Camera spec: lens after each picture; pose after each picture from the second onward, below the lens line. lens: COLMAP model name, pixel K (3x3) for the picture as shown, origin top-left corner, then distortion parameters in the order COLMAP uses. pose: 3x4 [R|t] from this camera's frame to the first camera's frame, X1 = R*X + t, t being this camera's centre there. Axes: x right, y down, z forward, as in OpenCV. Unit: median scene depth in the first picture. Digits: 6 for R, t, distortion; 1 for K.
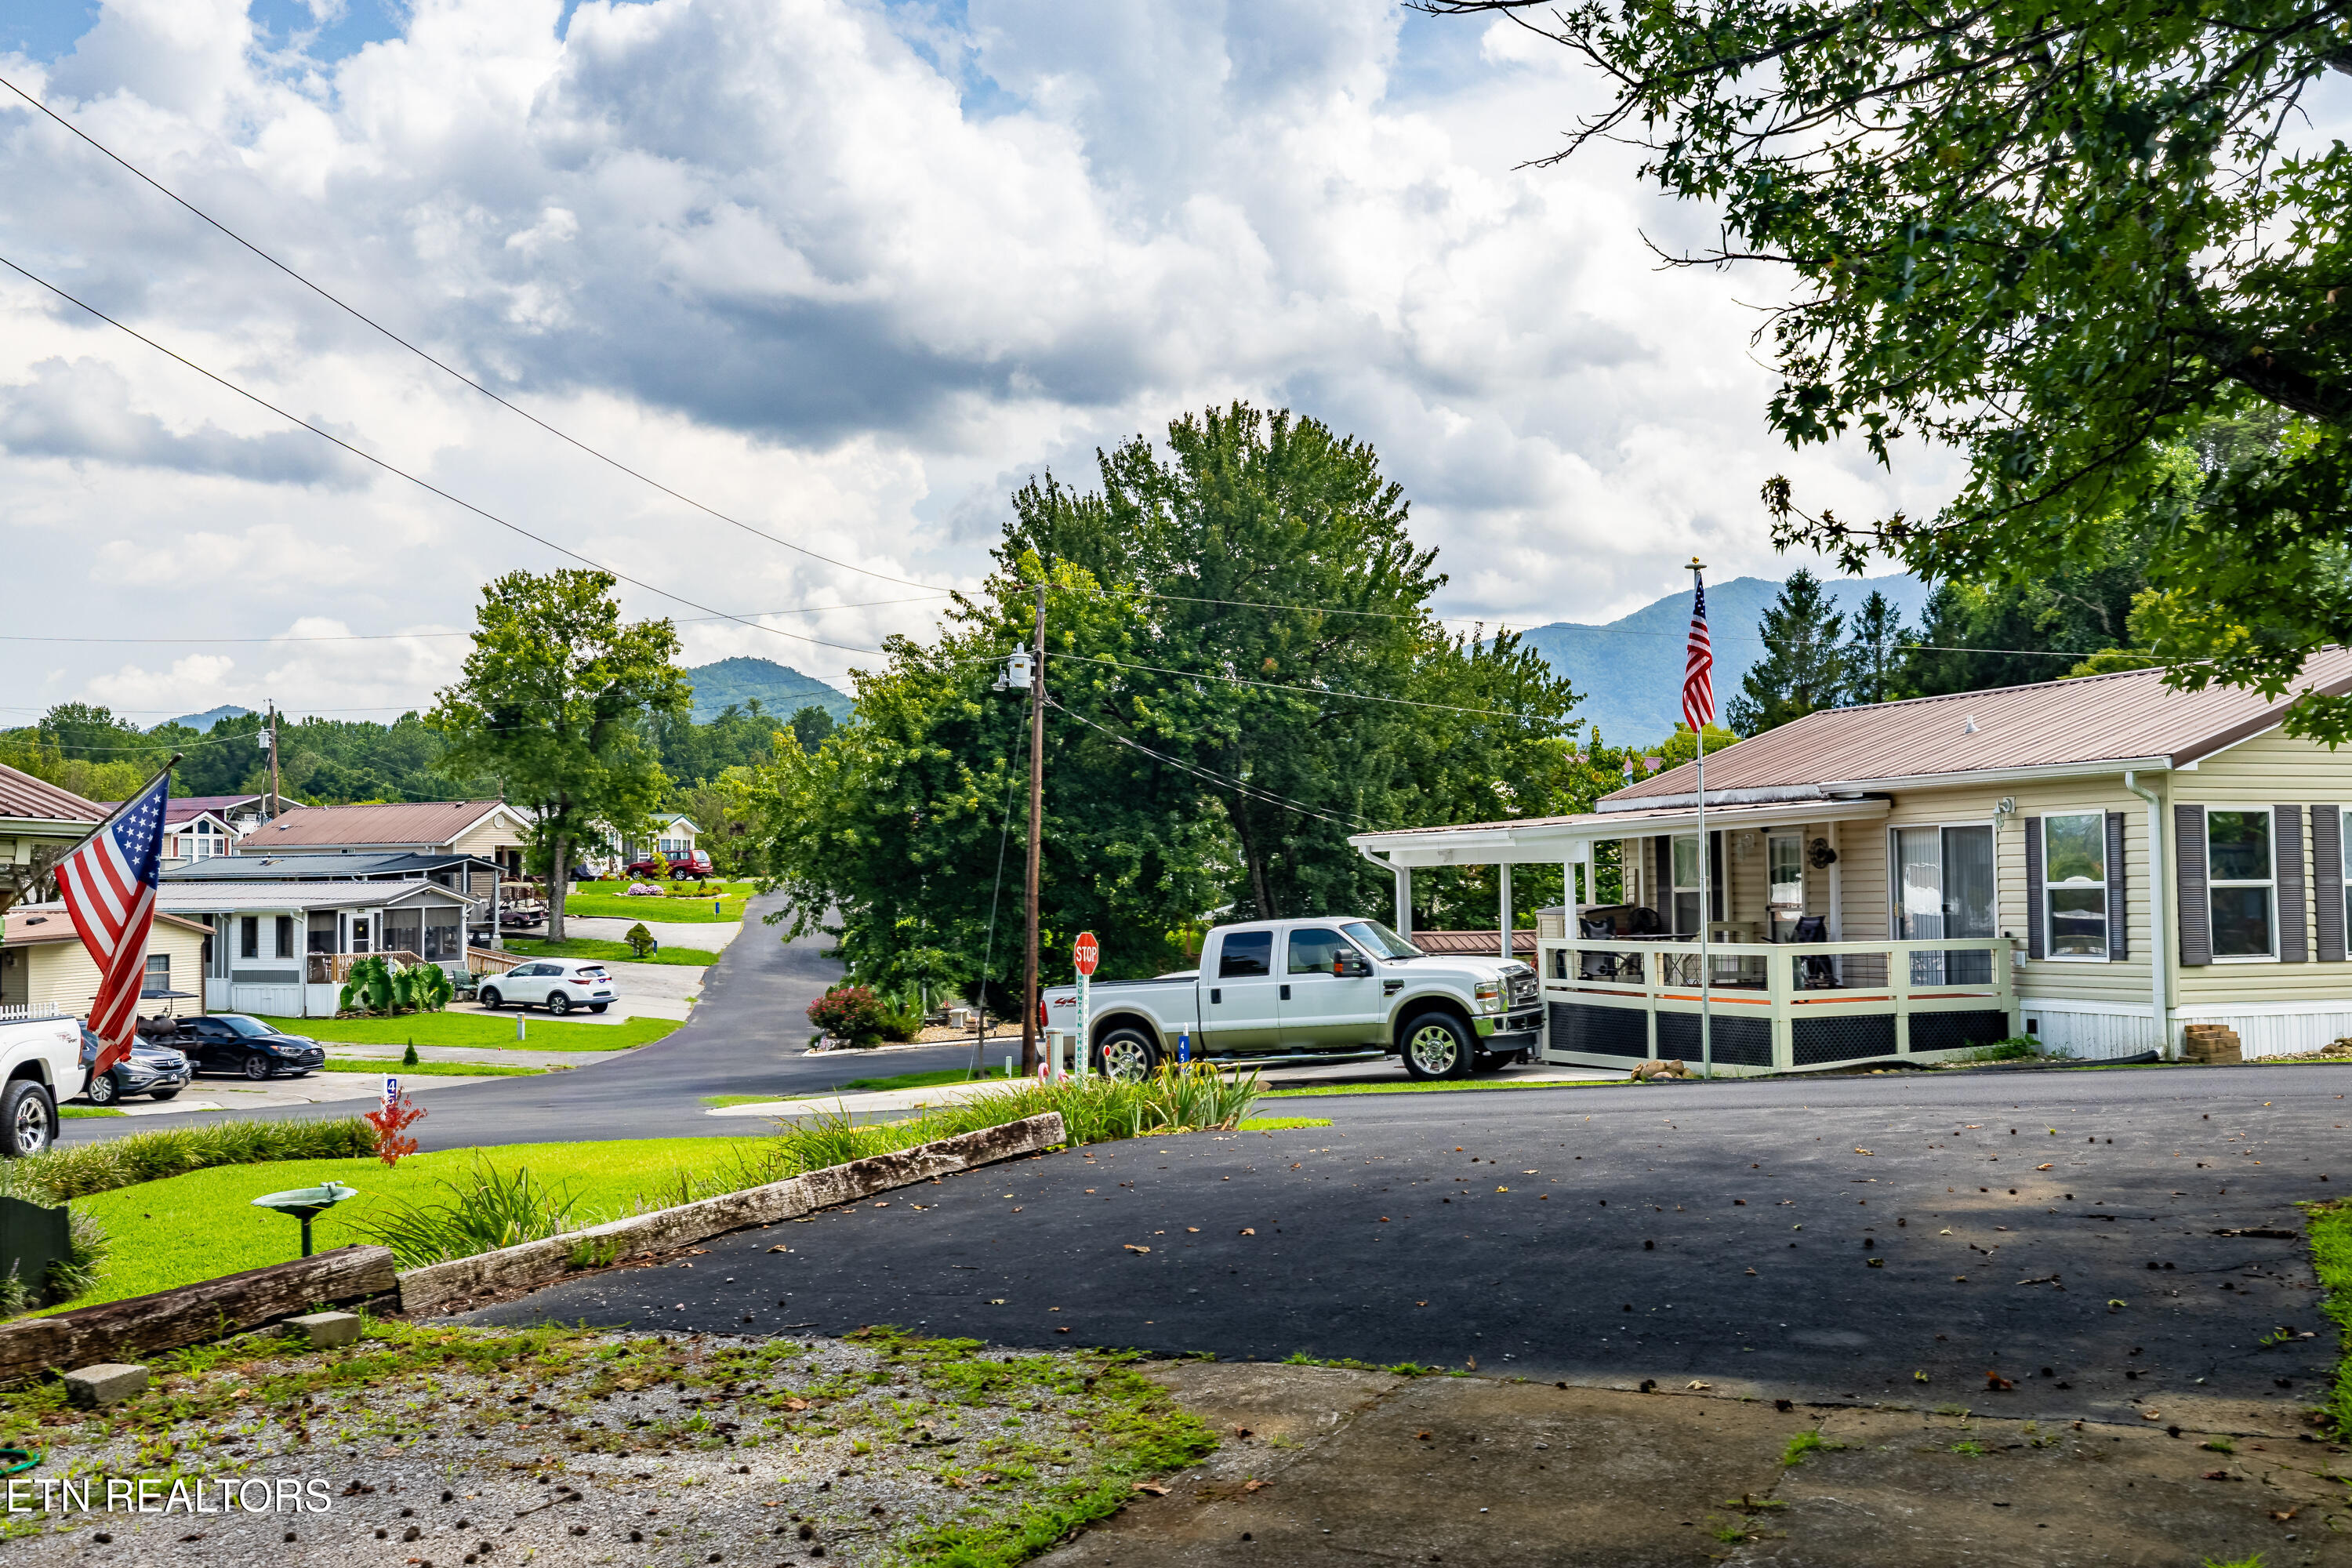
lens RADIAL K [[2307.8, 0, 1176.0], [0, 2307.8, 784.0], [0, 0, 1]] dist [0.010318, 0.011132]
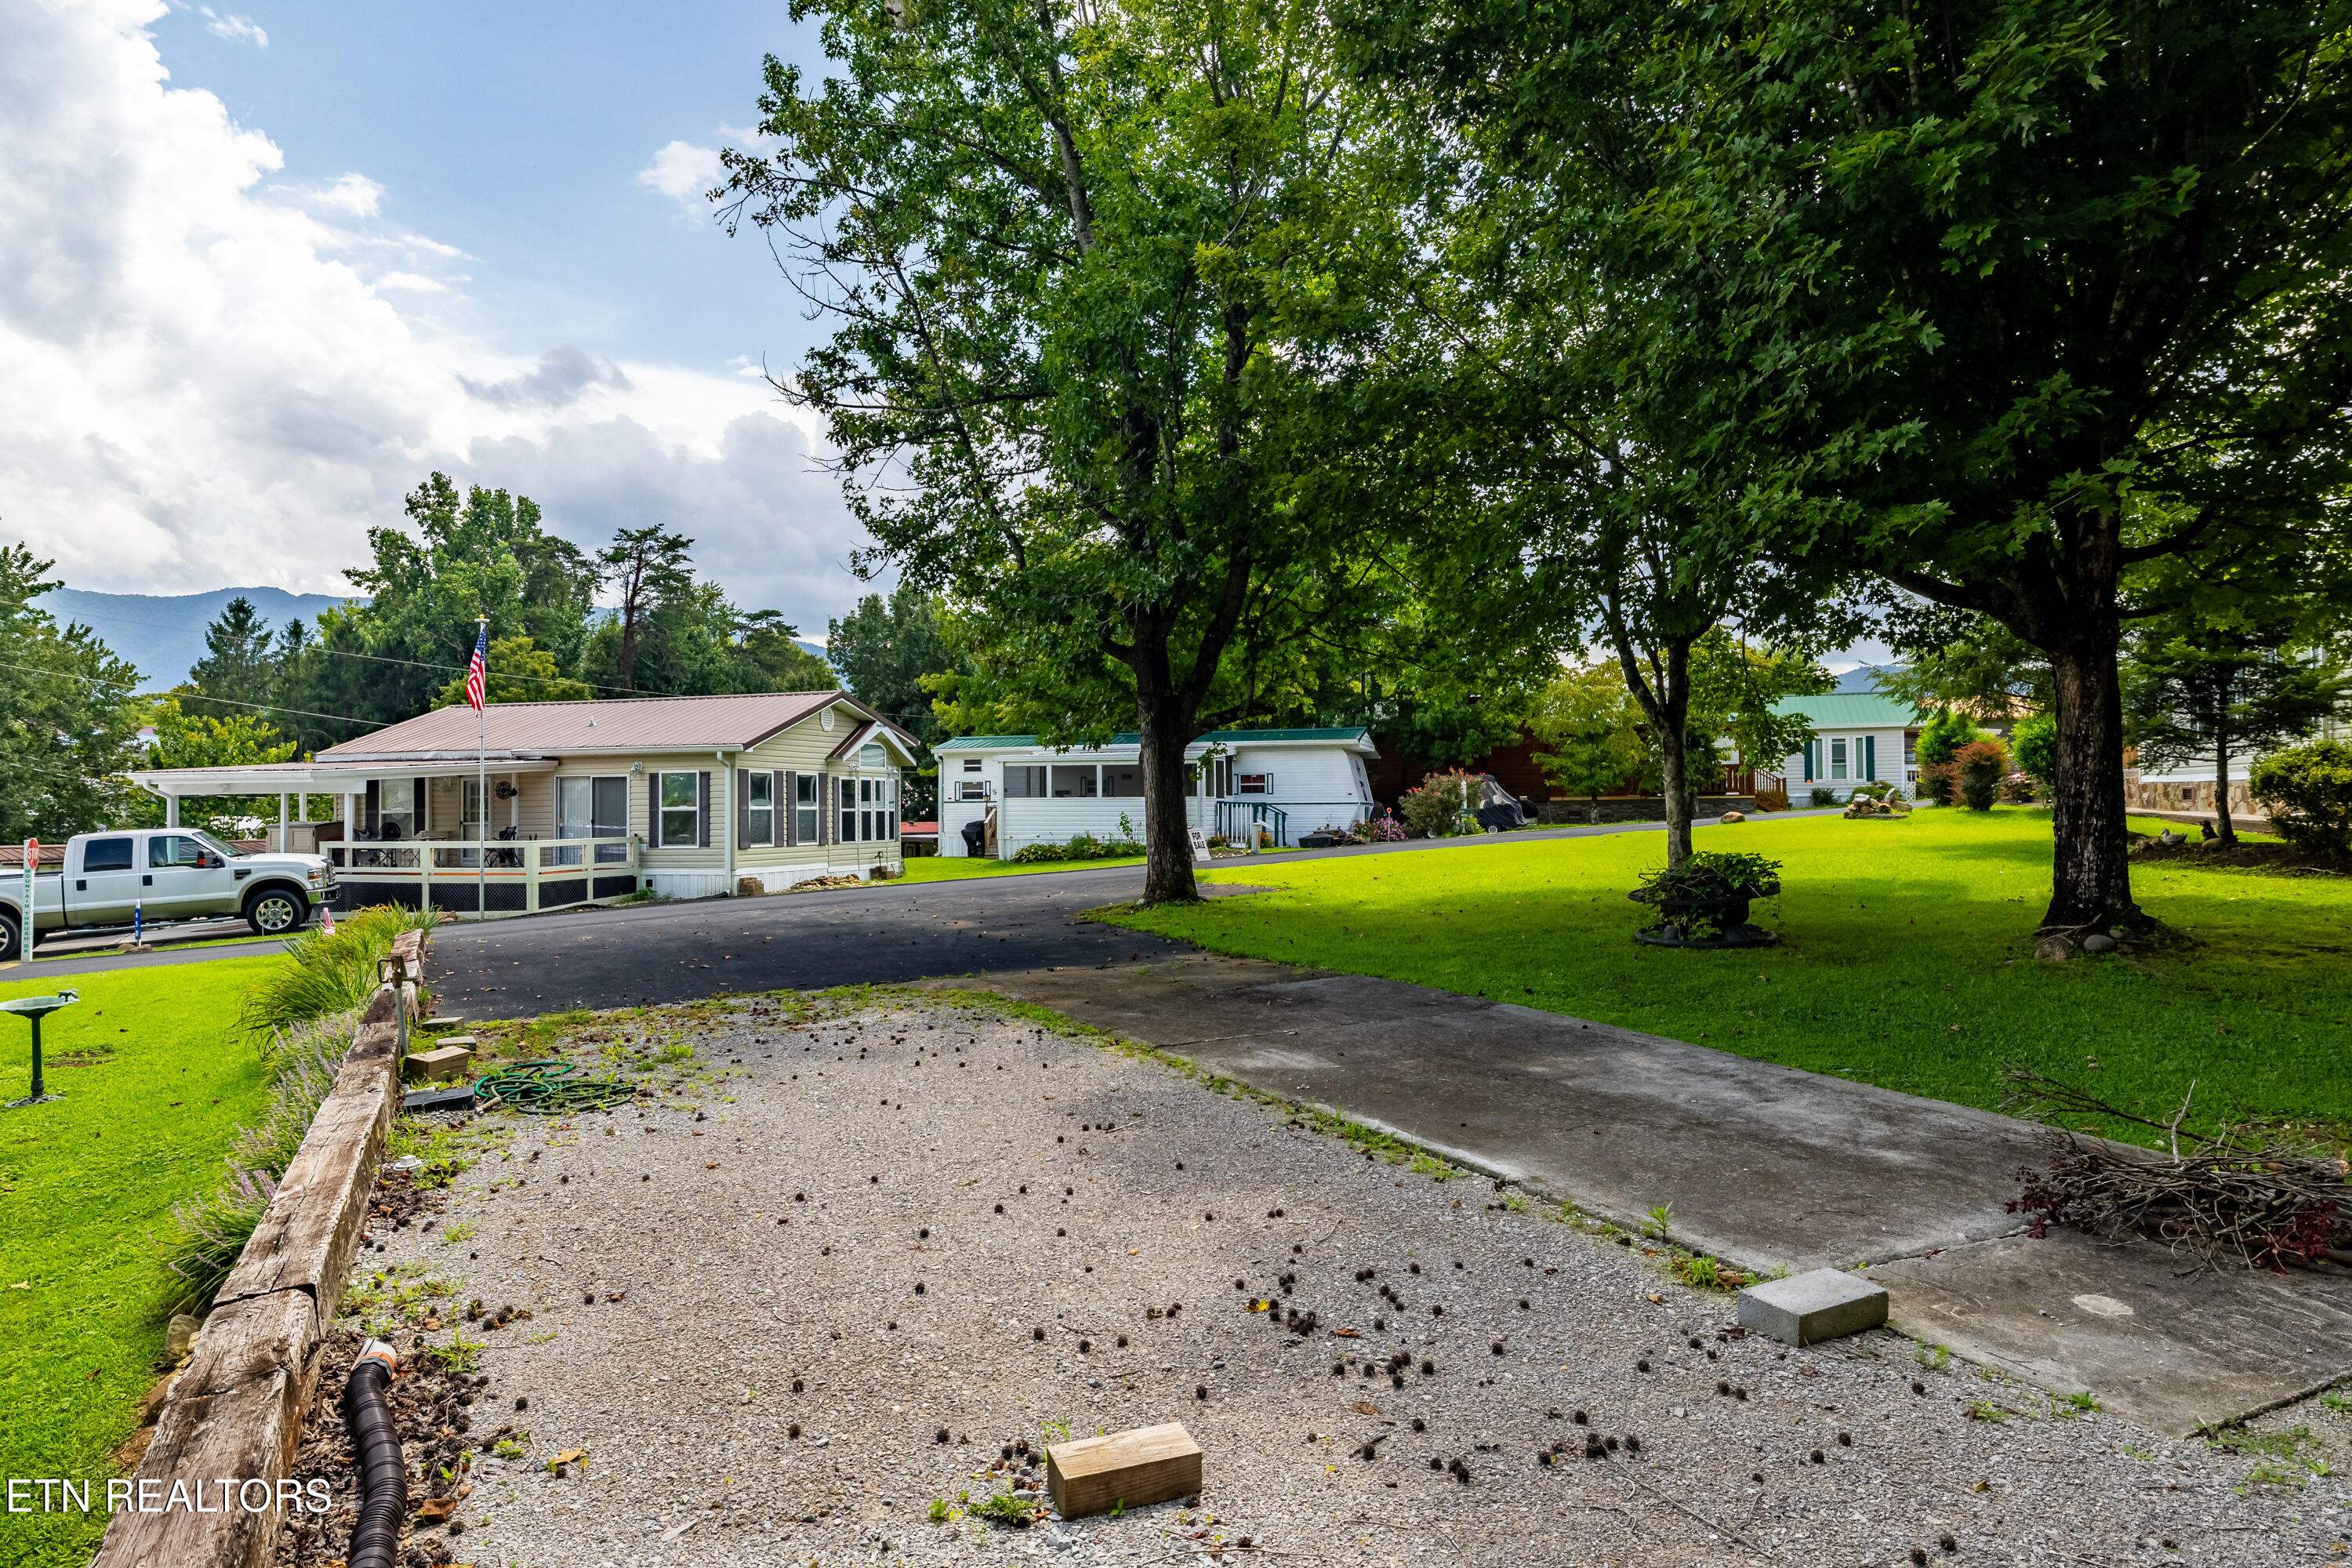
lens RADIAL K [[1401.0, 0, 1176.0], [0, 1401.0, 784.0], [0, 0, 1]] dist [-0.000379, -0.000330]
pose [[0.611424, 0.021231, 0.791019, -0.261334], [-0.036722, 0.999324, 0.001563, 0.005365], [-0.790451, -0.030004, 0.611790, -0.041242]]
